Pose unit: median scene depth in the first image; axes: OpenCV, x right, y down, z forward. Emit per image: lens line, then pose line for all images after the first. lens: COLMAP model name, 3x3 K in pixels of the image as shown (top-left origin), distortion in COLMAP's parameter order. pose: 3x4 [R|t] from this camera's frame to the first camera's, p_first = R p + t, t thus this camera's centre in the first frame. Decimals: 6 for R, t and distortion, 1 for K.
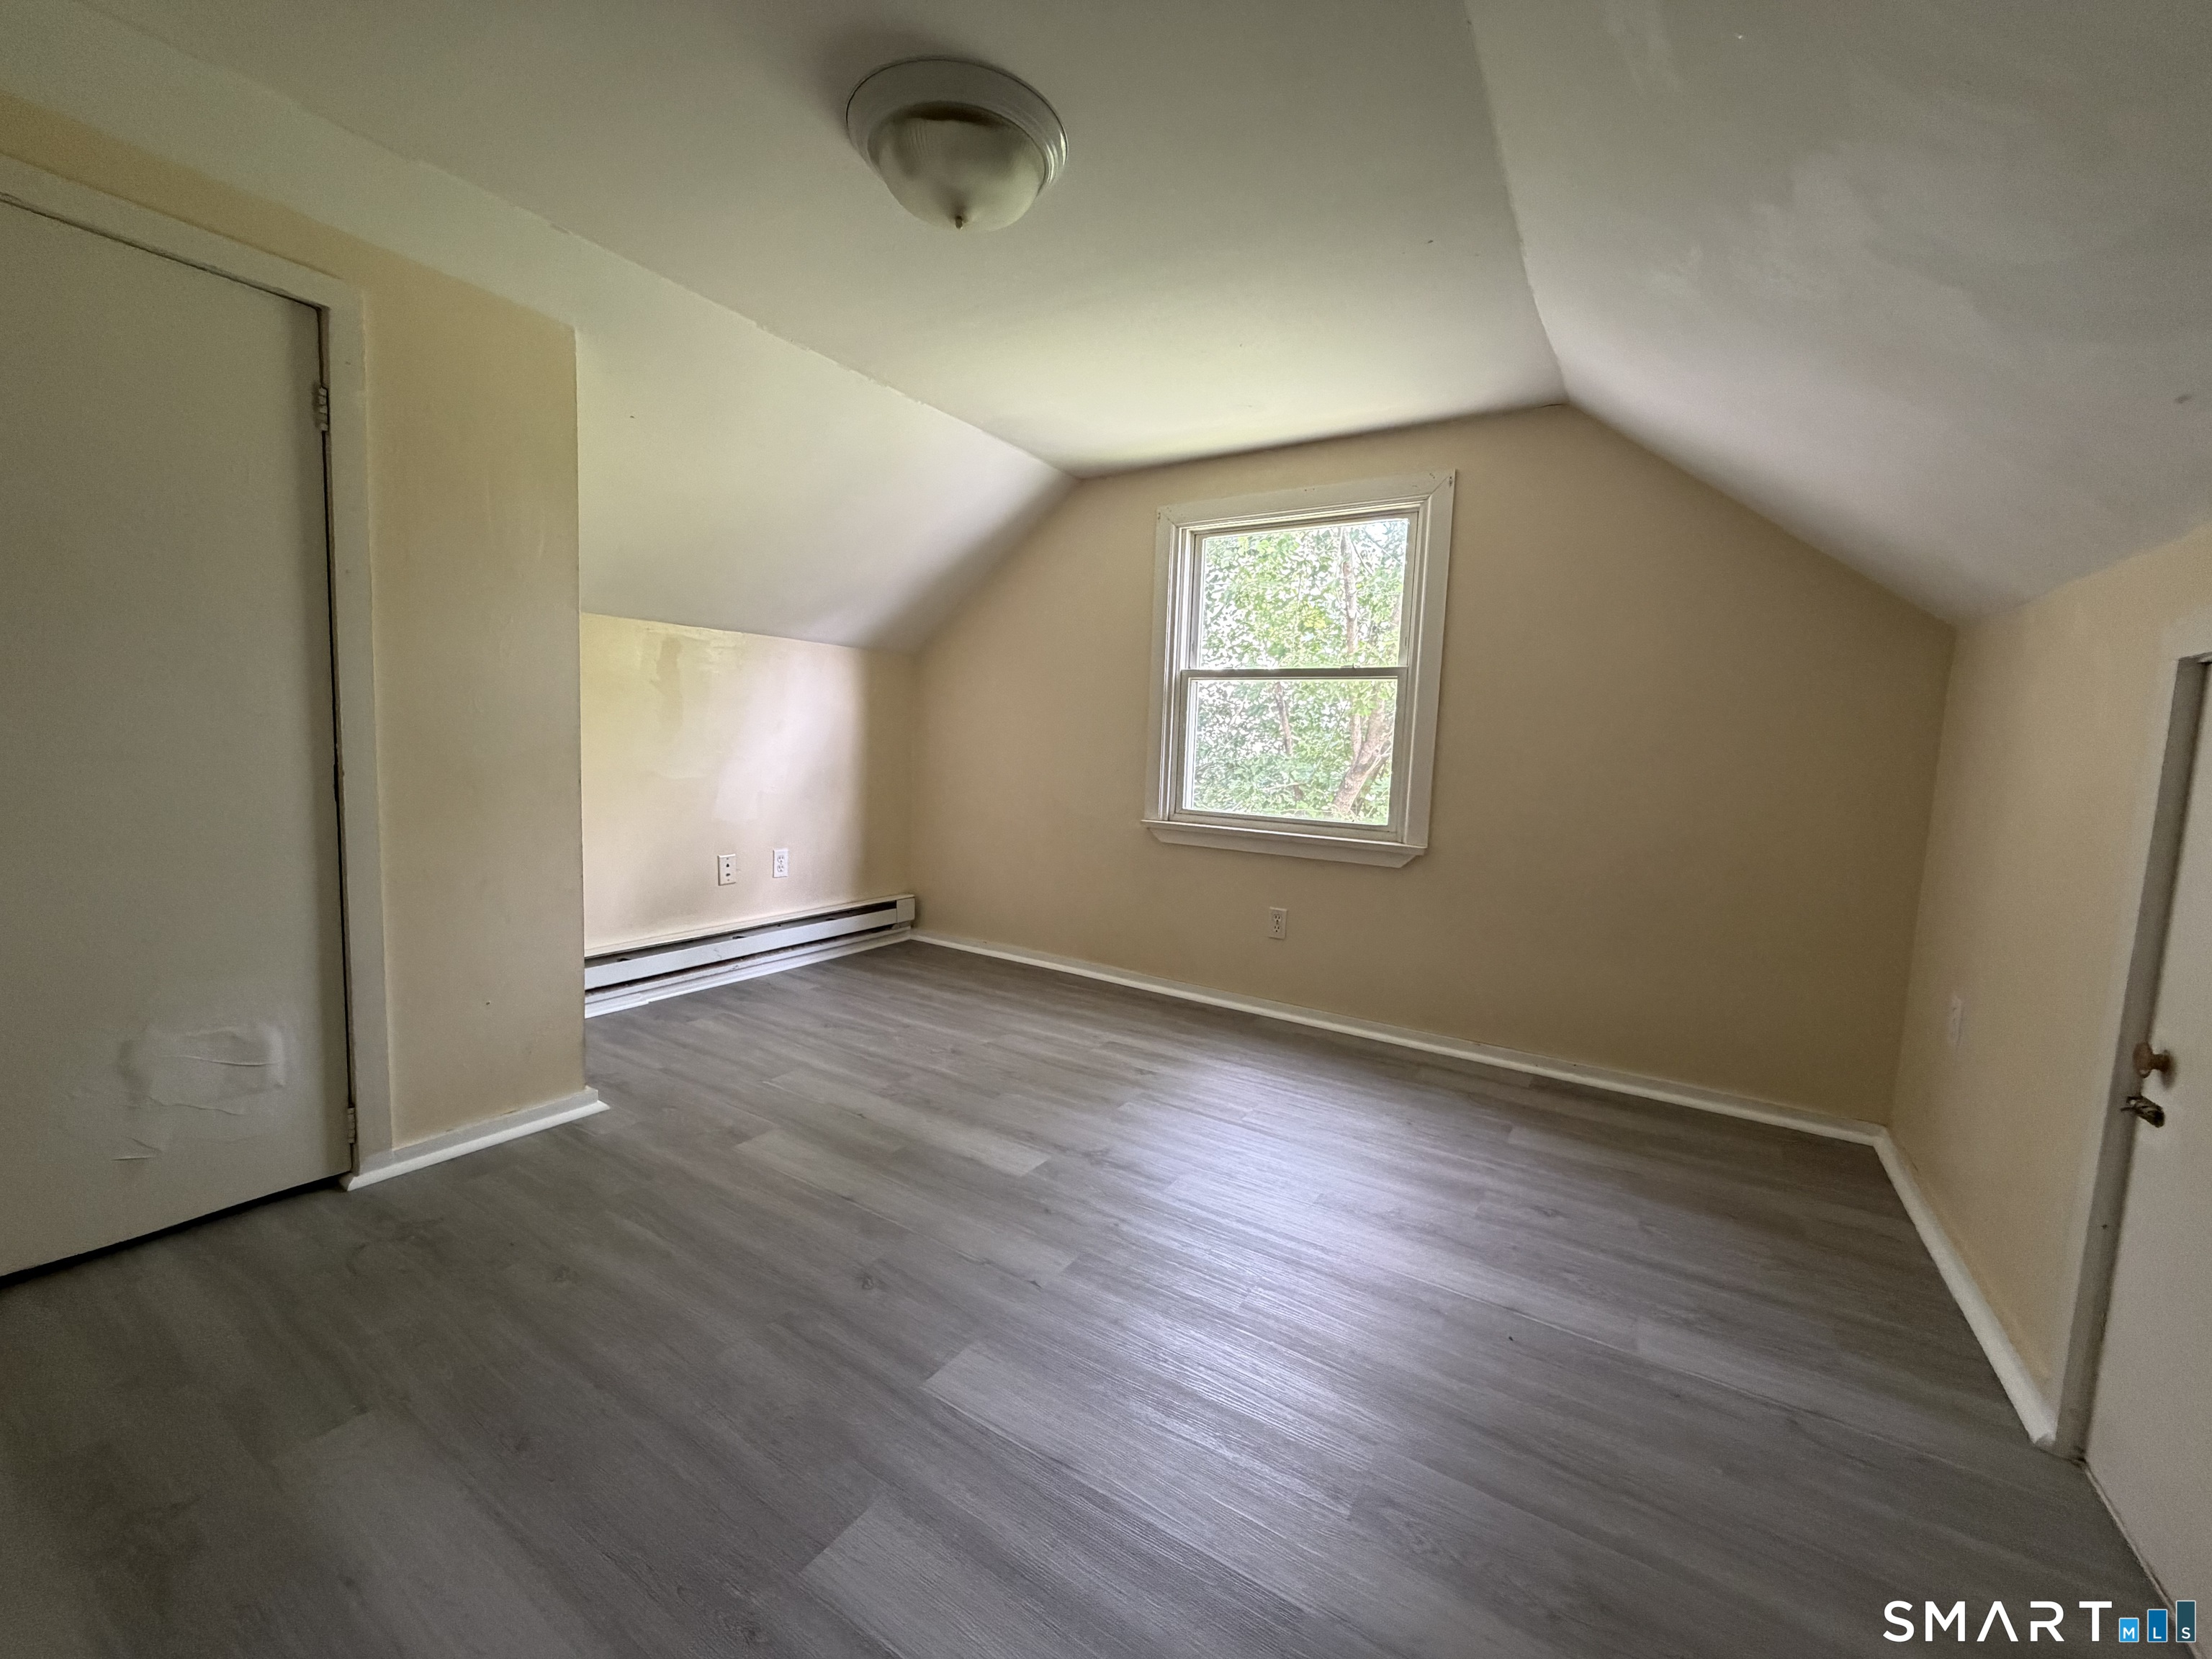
lens RADIAL K [[882.3, 0, 1099.6], [0, 882.3, 829.4], [0, 0, 1]] dist [0.000750, -0.000309]
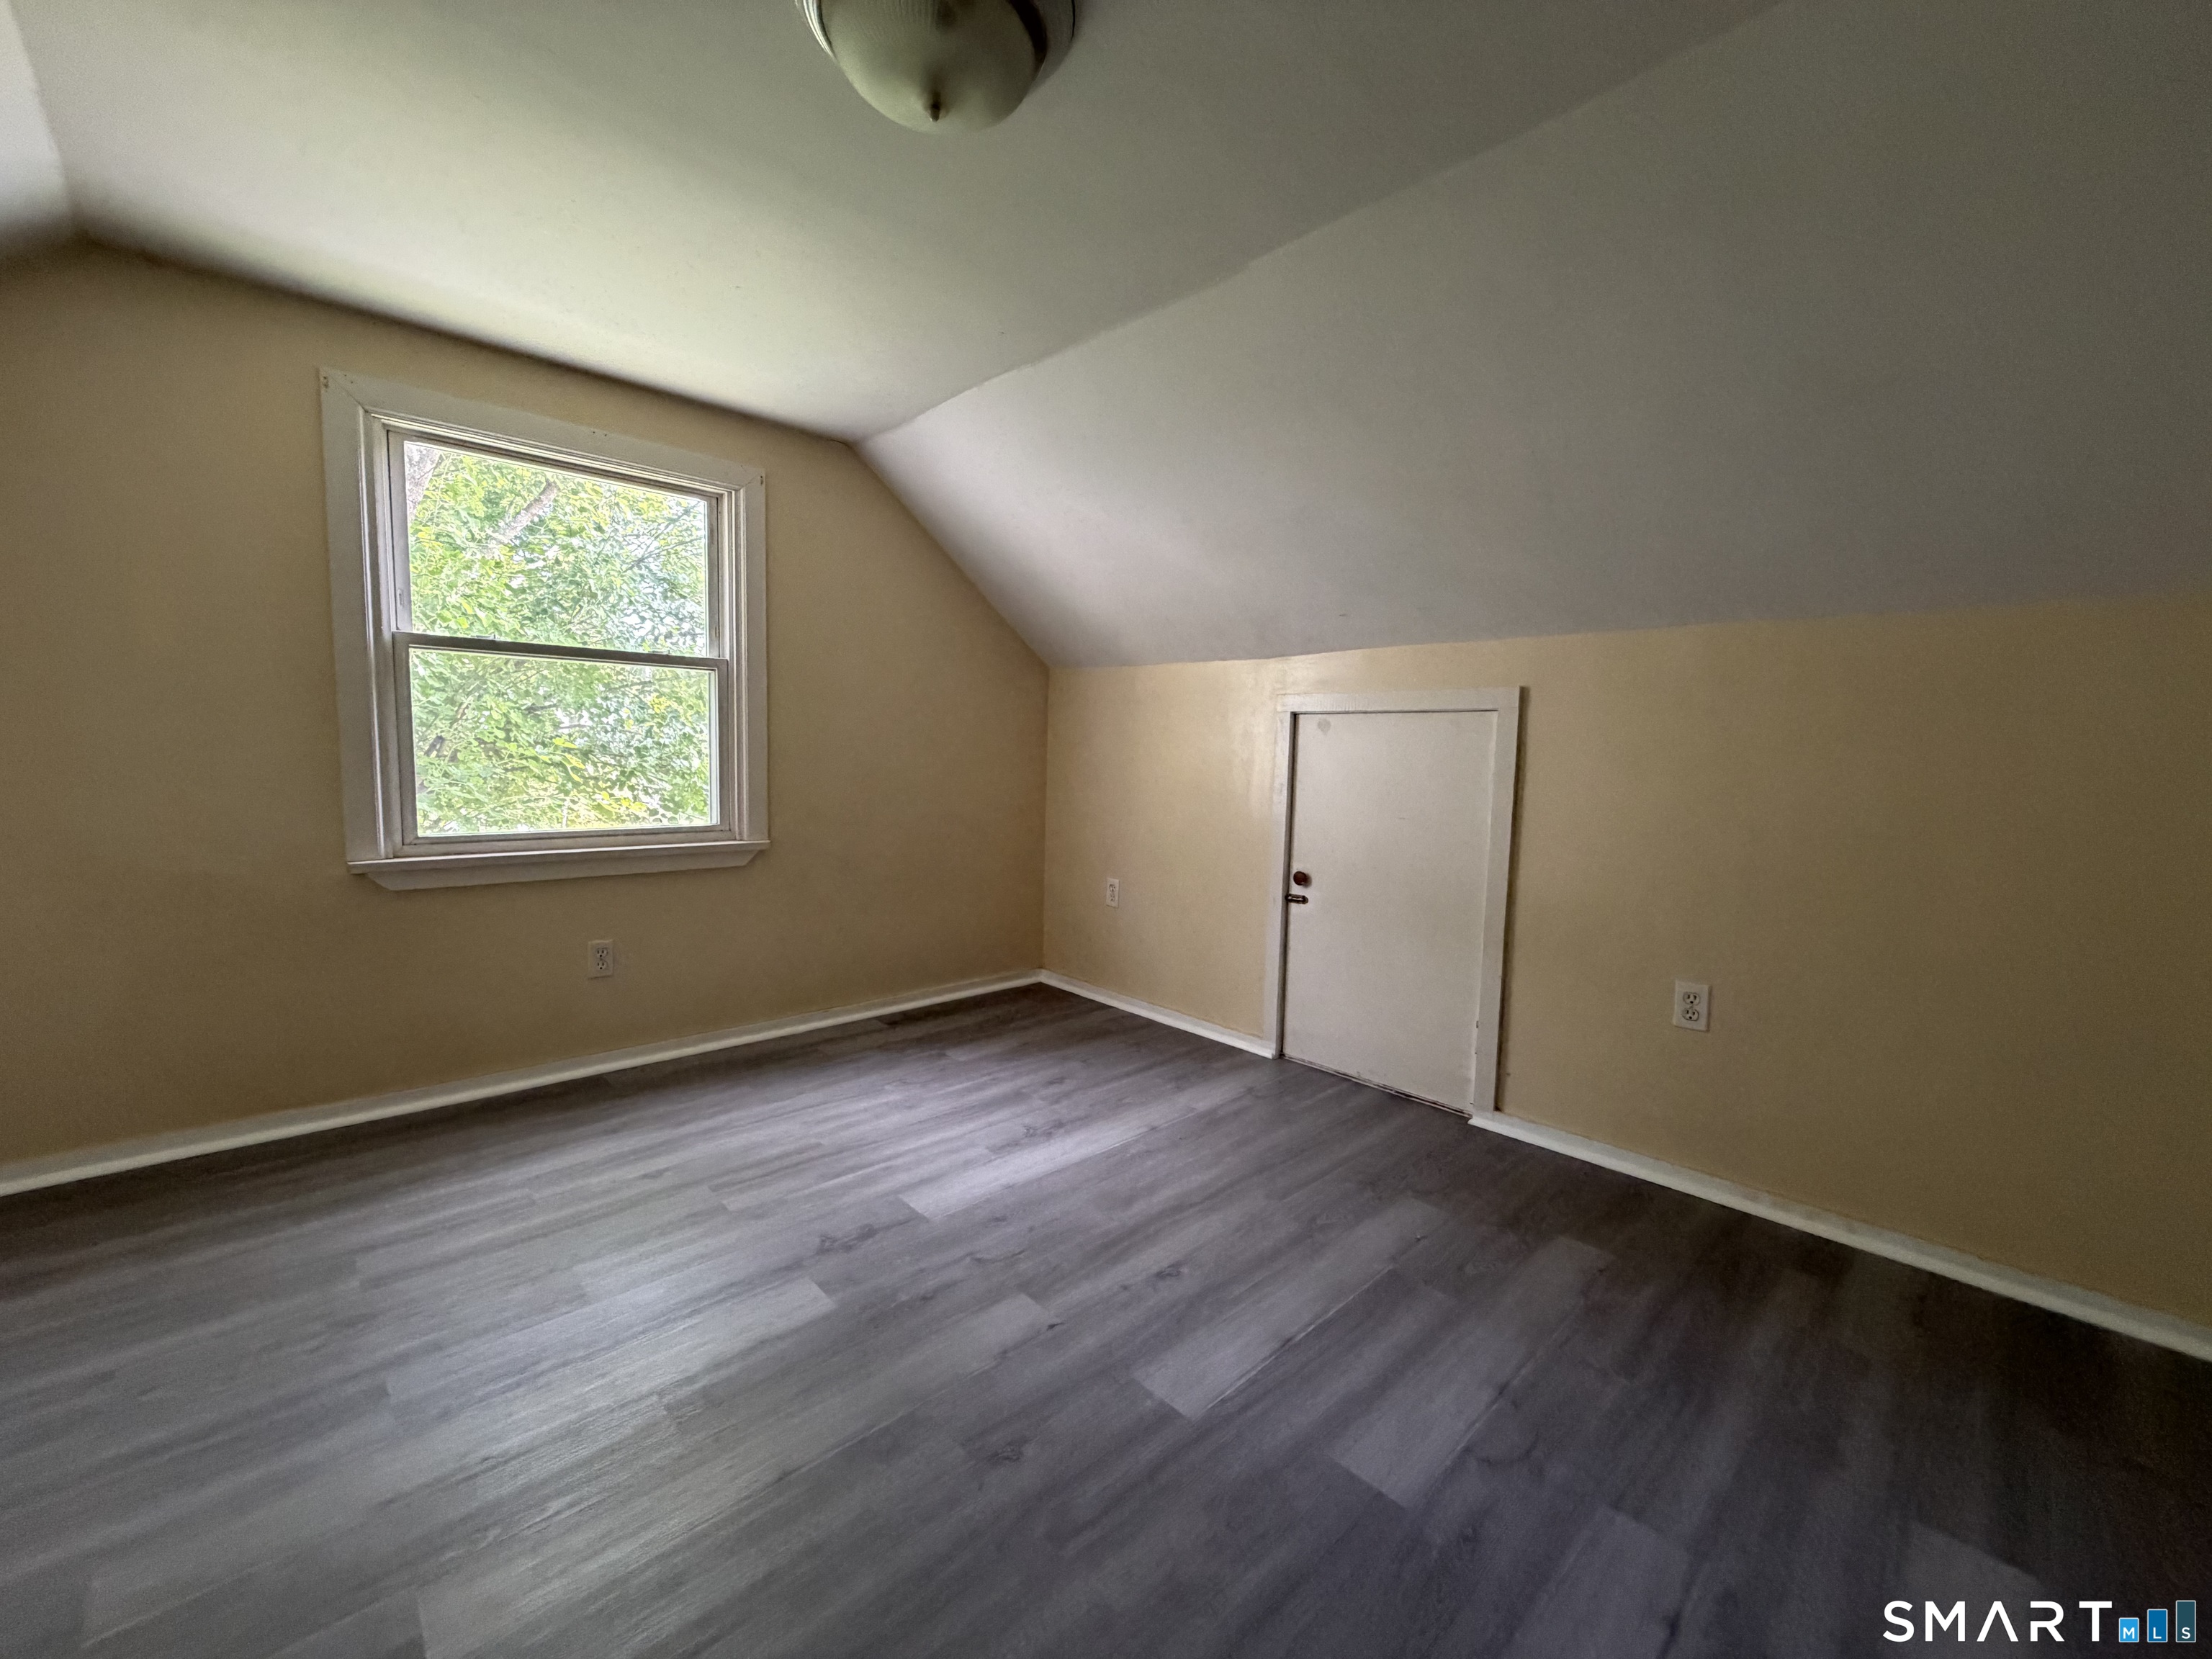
lens RADIAL K [[882.3, 0, 1099.6], [0, 882.3, 829.4], [0, 0, 1]] dist [0.000750, -0.000309]
pose [[0.241763, -0.121141, 0.962744, -0.635499], [0.081588, 0.991201, 0.104233, -0.083701], [-0.966899, 0.053348, 0.249519, 0.465646]]
